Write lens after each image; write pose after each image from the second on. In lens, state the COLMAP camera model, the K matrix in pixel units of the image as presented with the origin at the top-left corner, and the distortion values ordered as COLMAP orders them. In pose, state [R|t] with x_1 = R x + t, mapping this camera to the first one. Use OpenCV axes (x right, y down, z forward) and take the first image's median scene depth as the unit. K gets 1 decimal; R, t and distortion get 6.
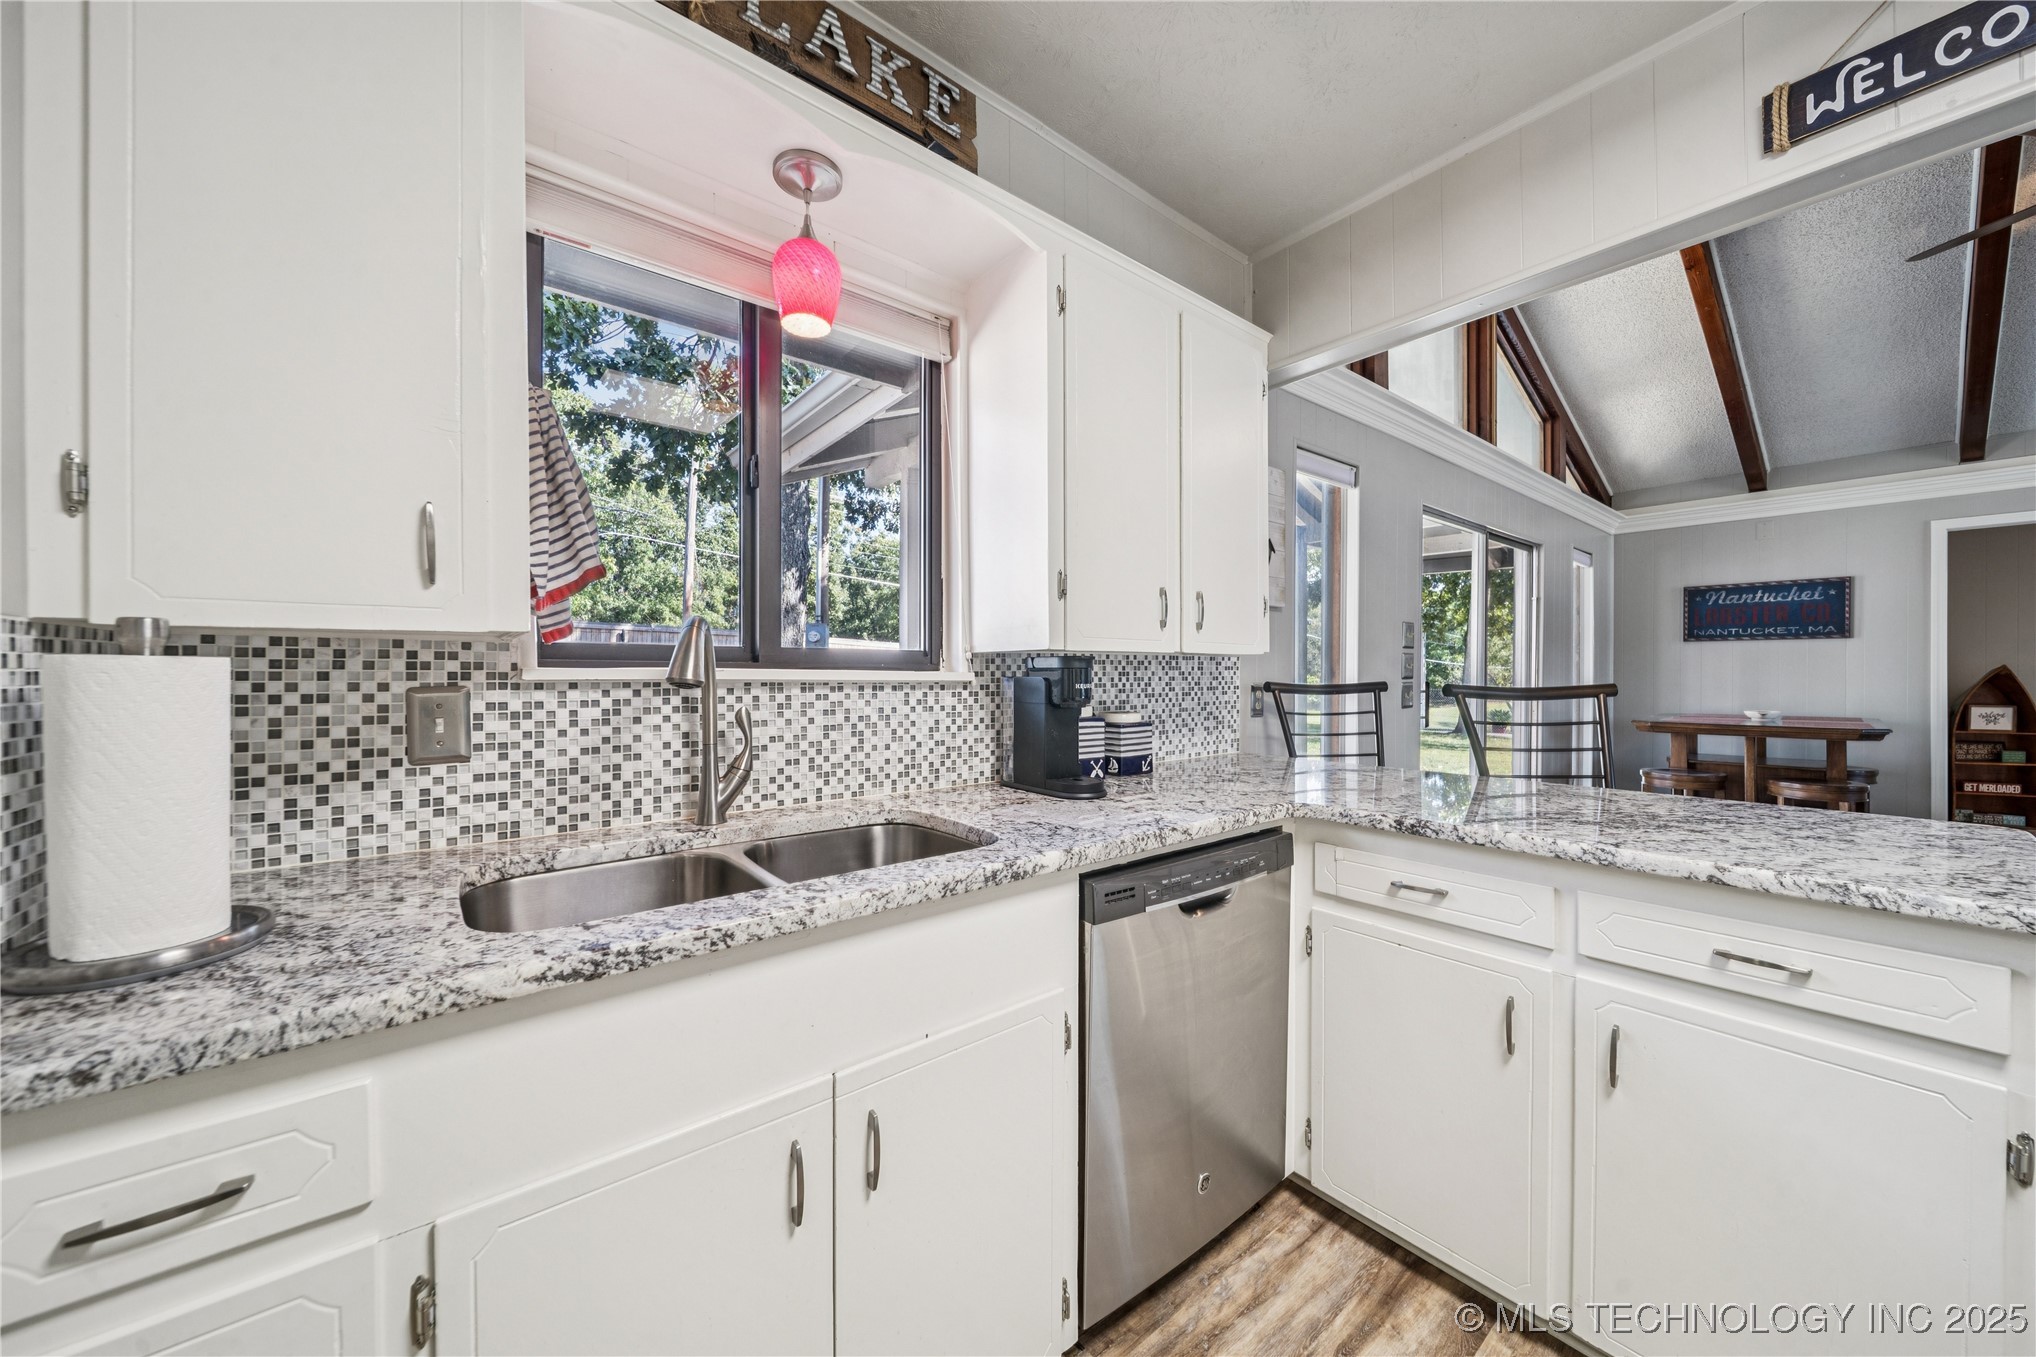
lens RADIAL K [[716.2, 0, 1023.6], [0, 716.2, 676.6], [0, 0, 1]] dist [0.001829, -0.002422]
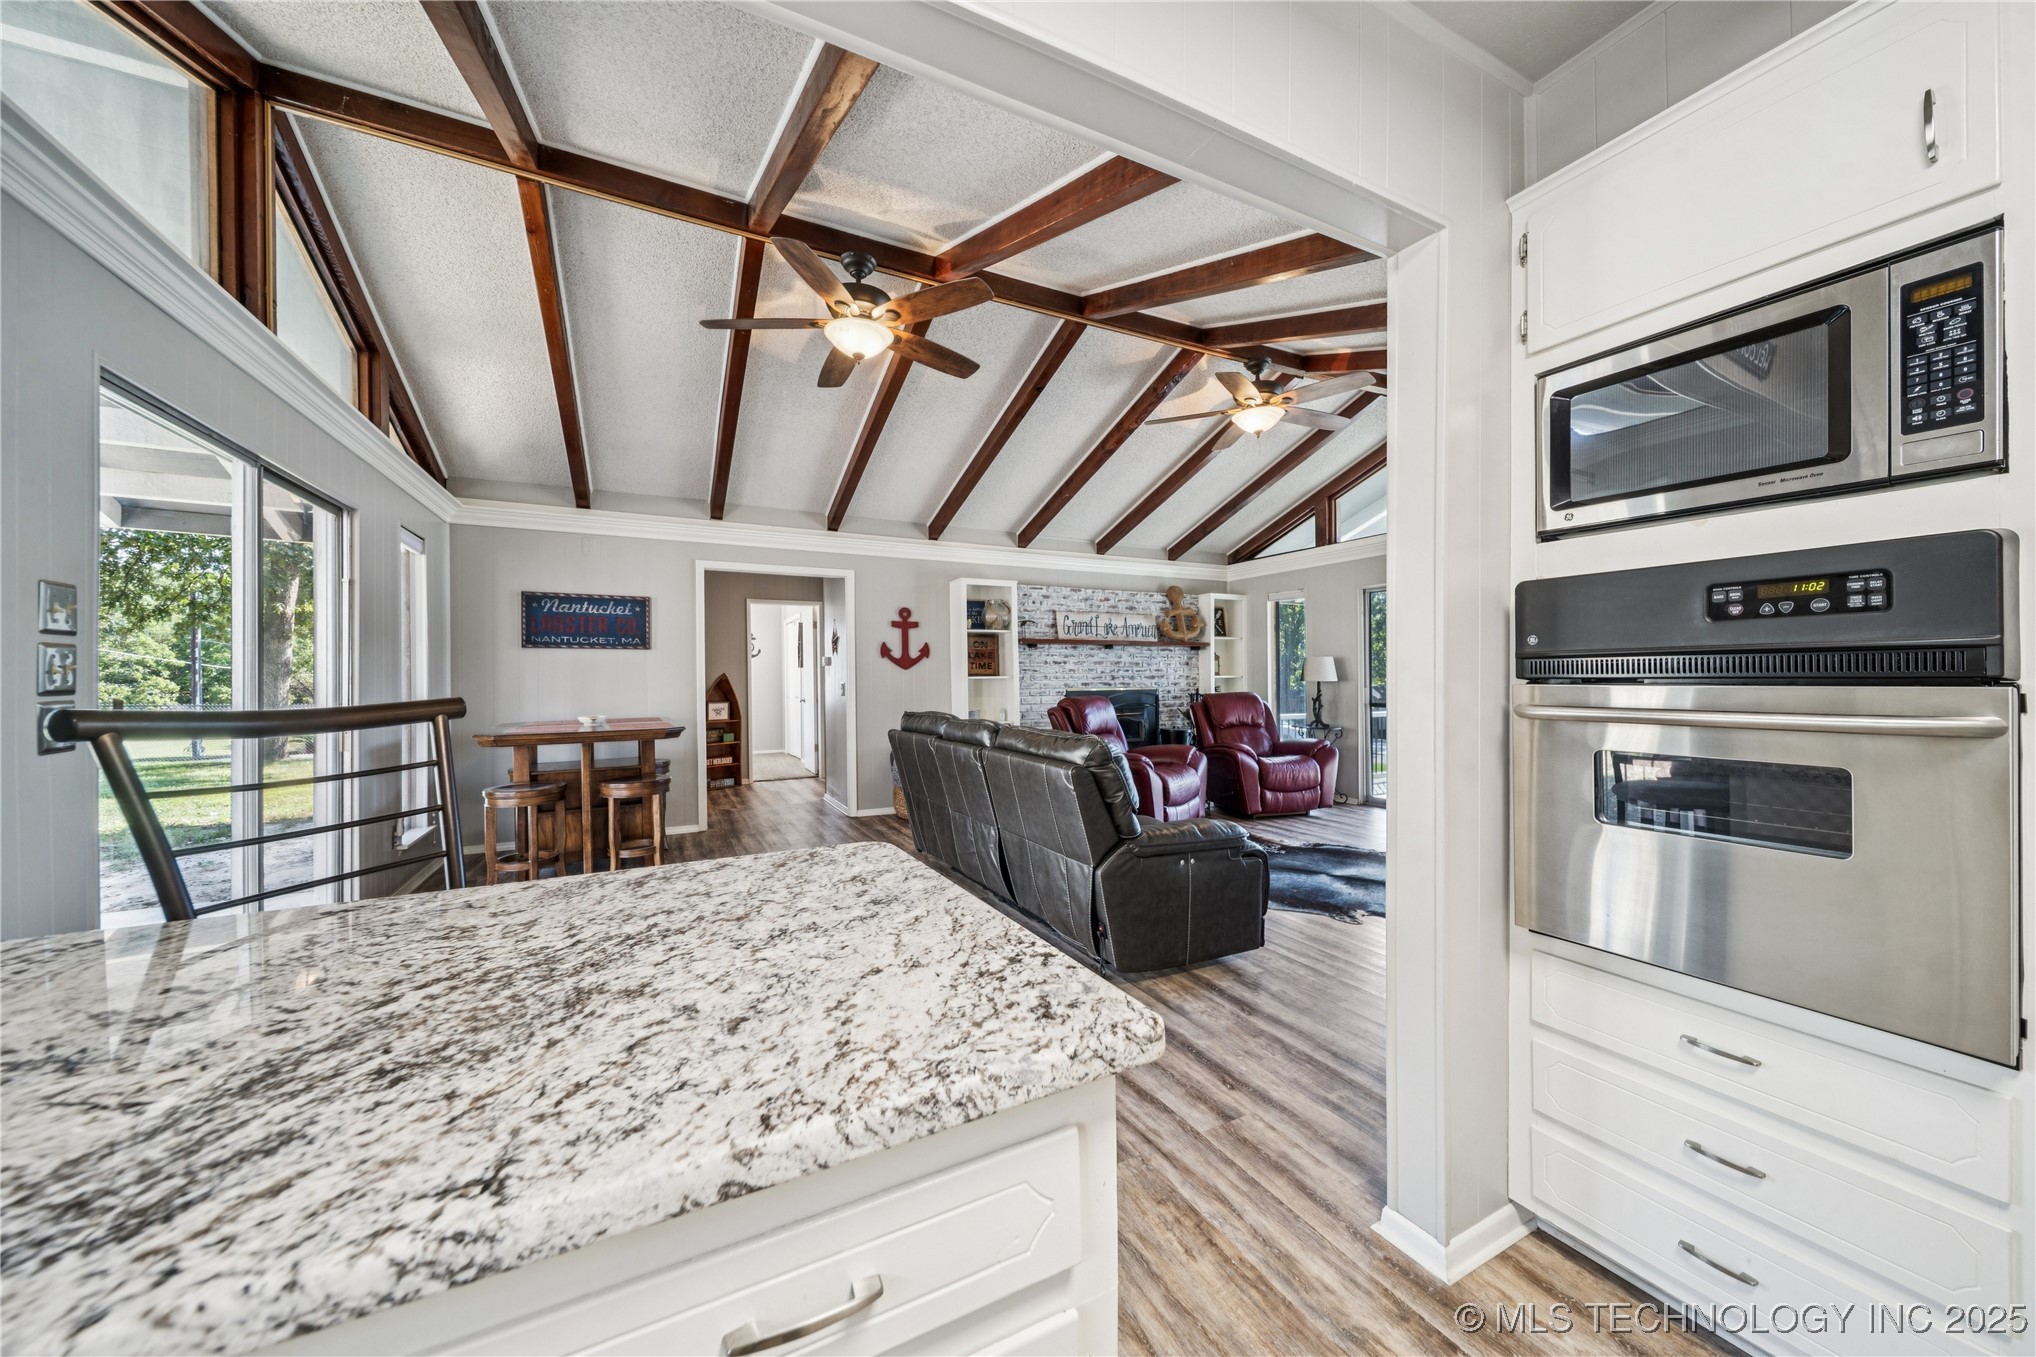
lens RADIAL K [[716.2, 0, 1015.6], [0, 716.2, 677.9], [0, 0, 1]] dist [0.001829, -0.002422]
pose [[0.208851, -0.004119, 0.977939, 0.137142], [0.010513, 0.999943, 0.001966, -0.003659], [-0.977891, 0.009871, 0.208882, 0.174023]]
